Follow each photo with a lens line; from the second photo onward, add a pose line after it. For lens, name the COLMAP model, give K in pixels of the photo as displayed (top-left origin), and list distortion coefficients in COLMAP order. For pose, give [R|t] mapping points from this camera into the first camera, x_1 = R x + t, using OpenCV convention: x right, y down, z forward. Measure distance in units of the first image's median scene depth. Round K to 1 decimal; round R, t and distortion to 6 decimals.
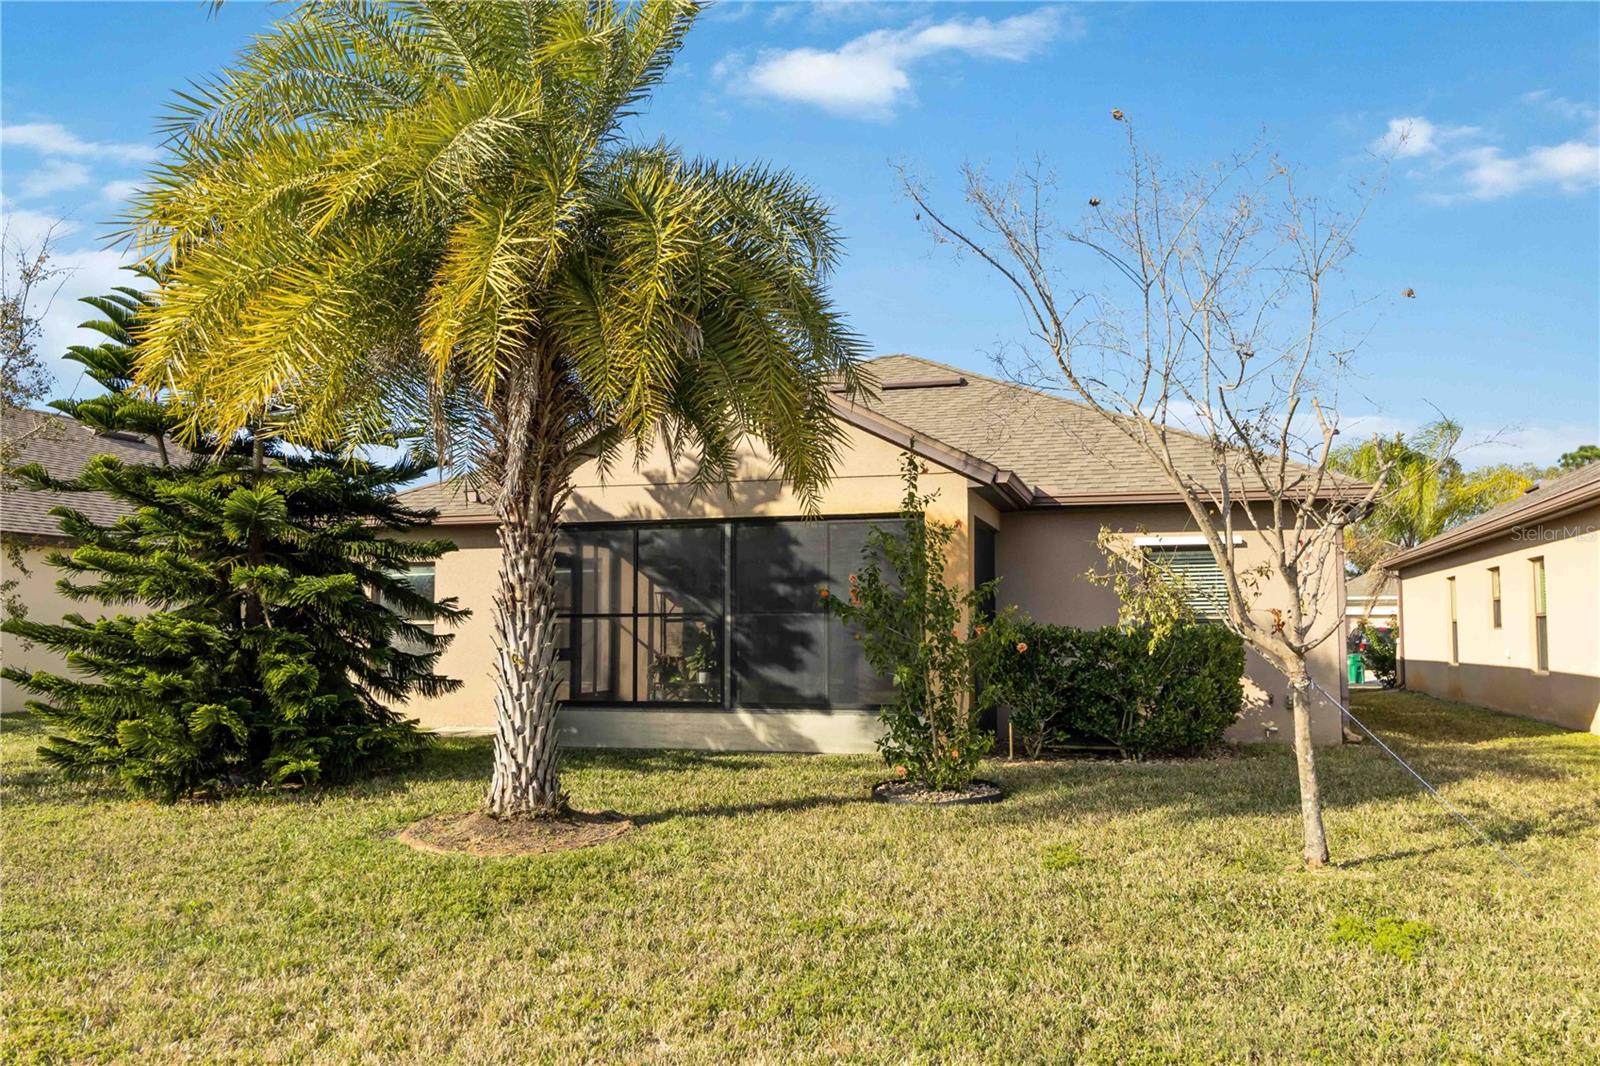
lens RADIAL K [[1268.1, 0, 800.0], [0, 1268.1, 533.0], [0, 0, 1]] dist [-0.006176, -0.000034]
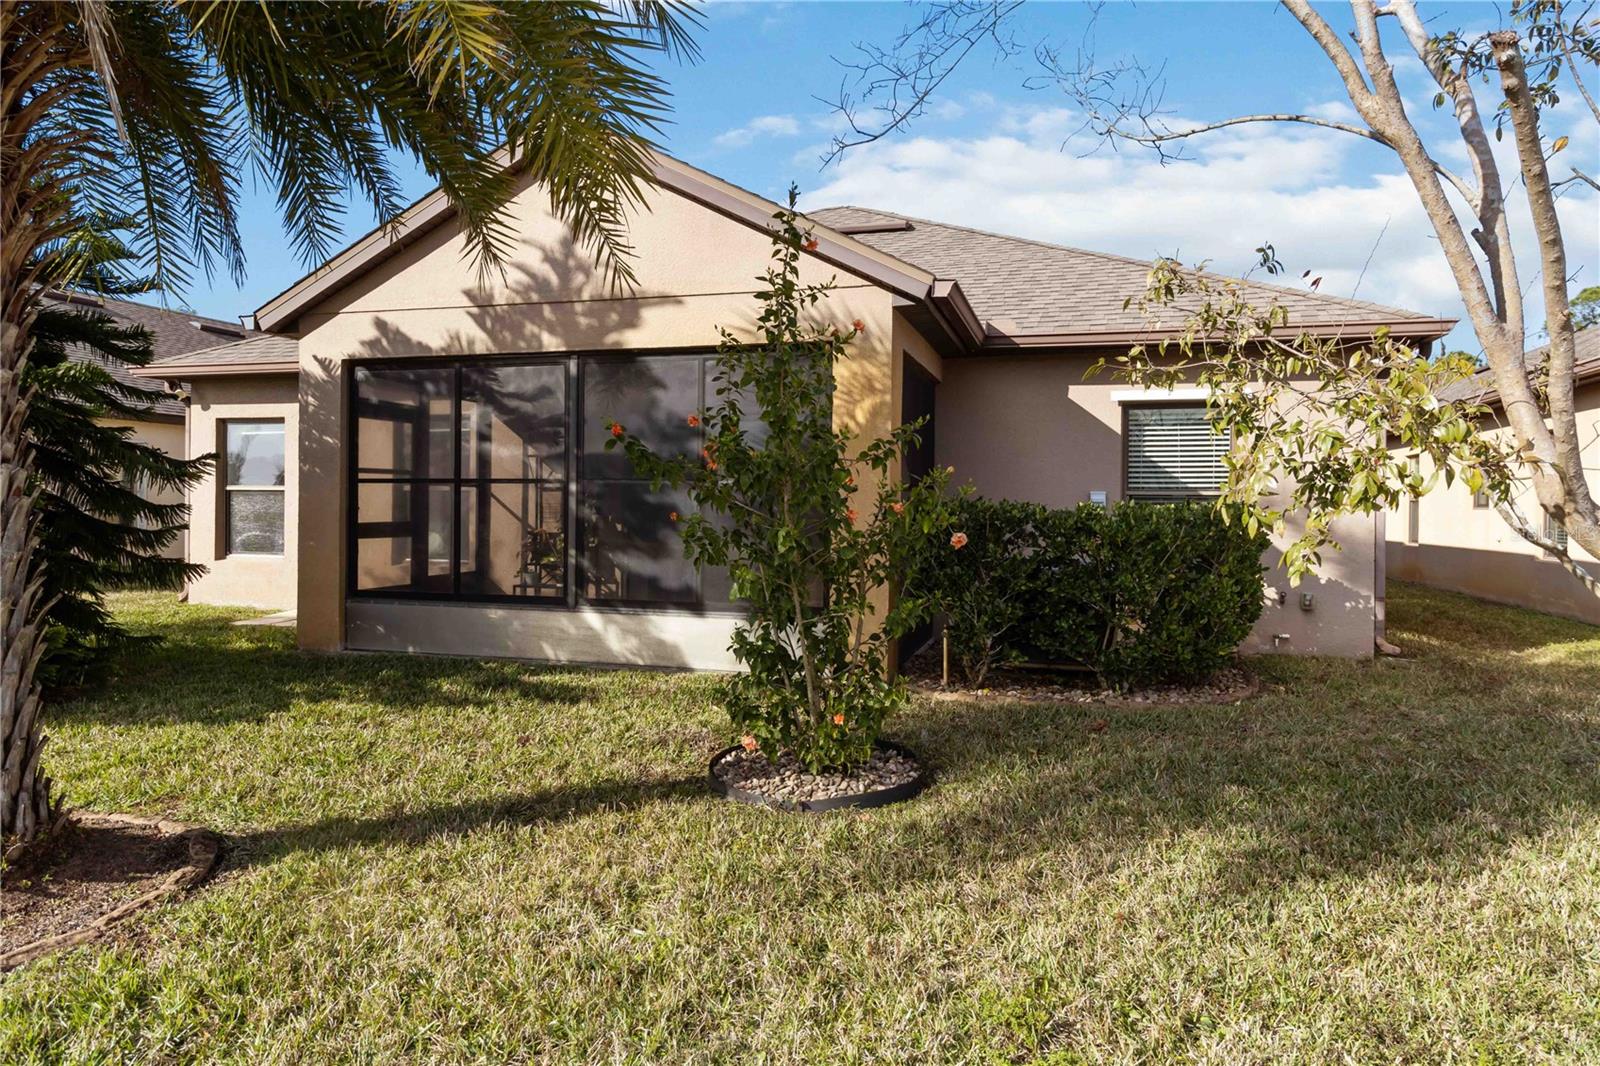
lens RADIAL K [[721.6, 0, 852.5], [0, 721.6, 496.0], [0, 0, 1]] dist [-0.003599, -0.000458]
pose [[0.999927, 0.012032, 0.000545, 0.111437], [-0.012041, 0.997397, 0.071097, 0.042028], [0.000312, -0.071098, 0.997469, 0.592408]]
